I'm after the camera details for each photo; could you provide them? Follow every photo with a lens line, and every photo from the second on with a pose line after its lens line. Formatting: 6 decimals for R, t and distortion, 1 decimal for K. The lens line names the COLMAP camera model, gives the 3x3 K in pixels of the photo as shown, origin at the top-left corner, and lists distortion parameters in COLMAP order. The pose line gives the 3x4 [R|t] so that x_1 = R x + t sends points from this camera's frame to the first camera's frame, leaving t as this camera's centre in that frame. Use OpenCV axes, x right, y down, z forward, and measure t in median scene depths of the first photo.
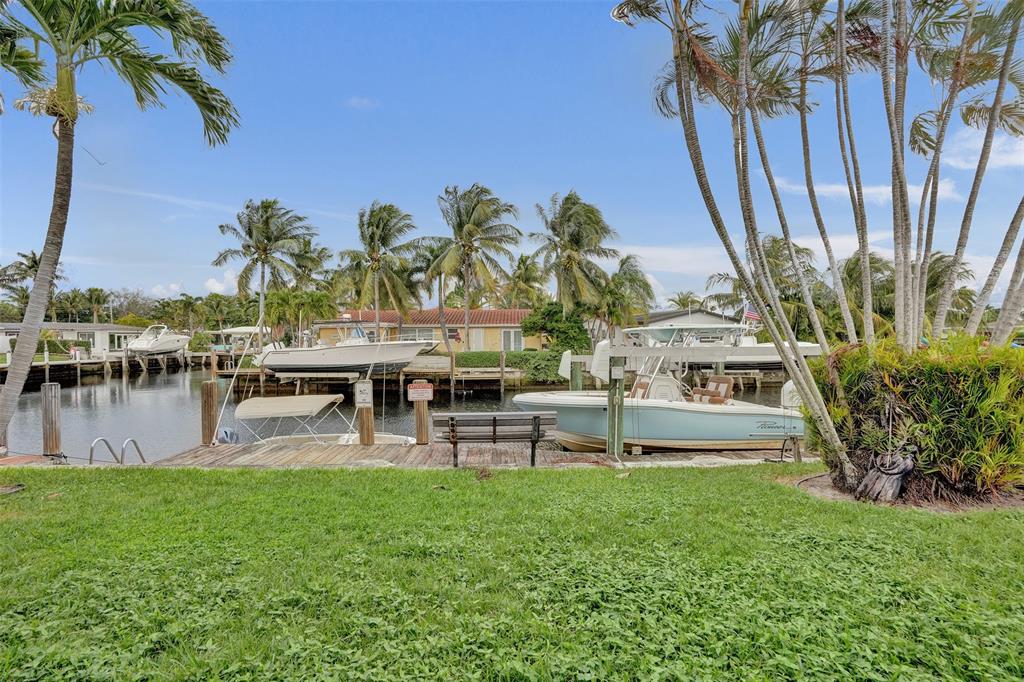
lens RADIAL K [[478.5, 0, 512.4], [0, 478.5, 347.0], [0, 0, 1]] dist [-0.071286, 0.030373]
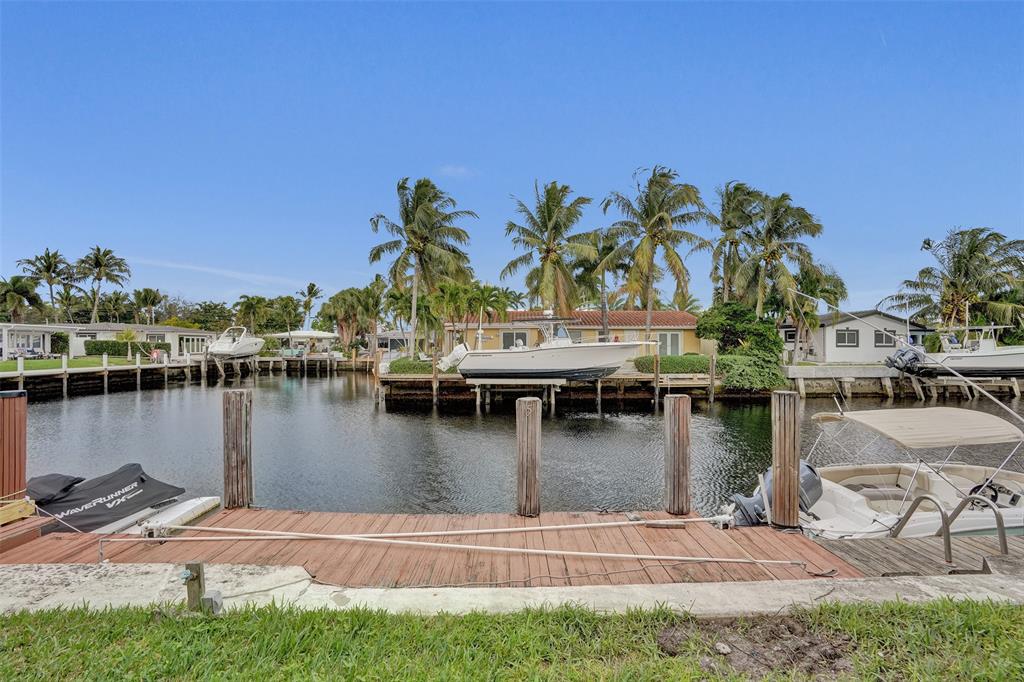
lens RADIAL K [[474.2, 0, 512.4], [0, 474.2, 344.3], [0, 0, 1]] dist [-0.073572, 0.029763]
pose [[0.999985, 0.005363, 0.001127, -0.328465], [-0.005335, 0.999716, -0.023241, 0.009453], [-0.001251, 0.023235, 0.999729, 0.118227]]
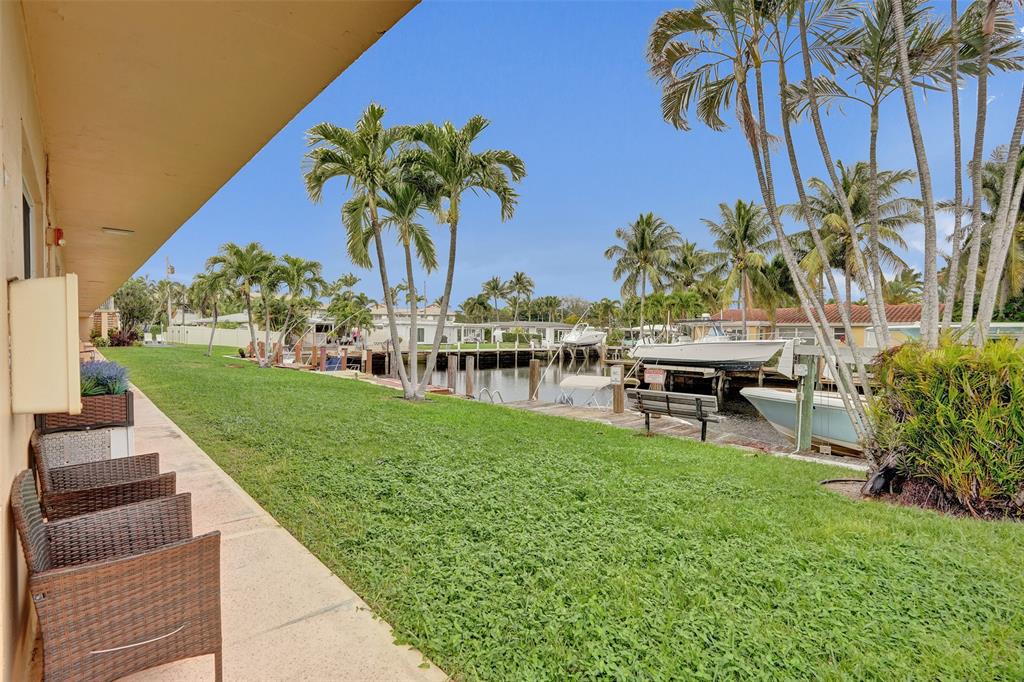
lens RADIAL K [[478.5, 0, 512.4], [0, 478.5, 347.0], [0, 0, 1]] dist [-0.071286, 0.030373]
pose [[0.669336, 0.033827, -0.742189, 0.123817], [-0.031204, 0.999361, 0.017407, 0.001256], [0.742304, 0.011508, 0.669964, -0.034124]]
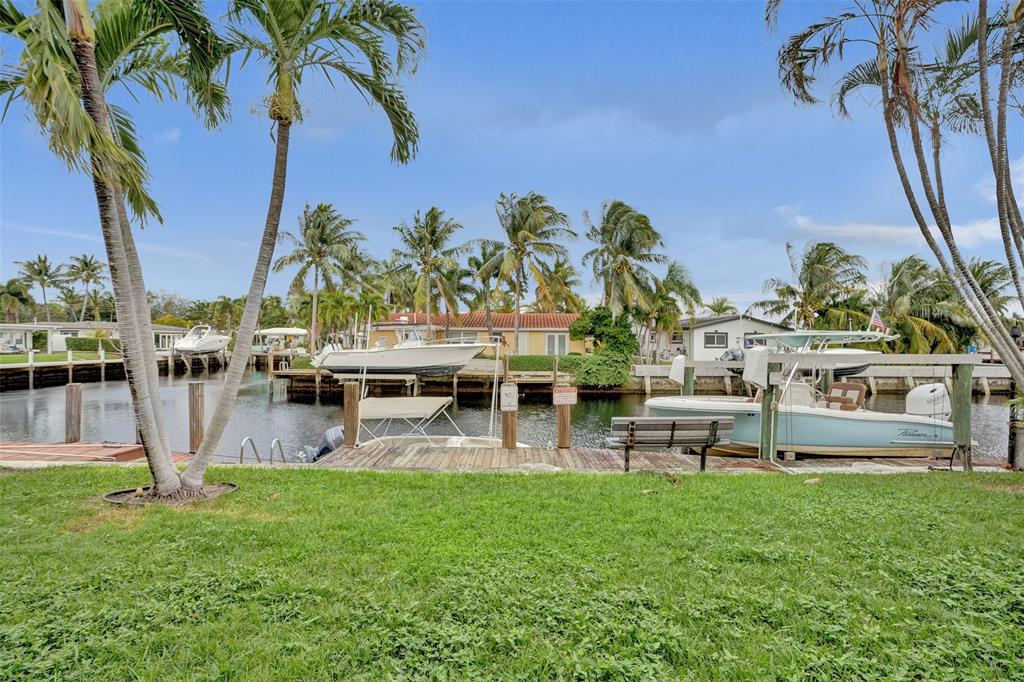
lens RADIAL K [[474.2, 0, 512.4], [0, 474.2, 344.3], [0, 0, 1]] dist [-0.073572, 0.029763]
pose [[0.999456, 0.010867, -0.031123, -0.067999], [-0.011289, 0.999846, -0.013425, 0.000254], [0.030972, 0.013769, 0.999425, 0.000425]]
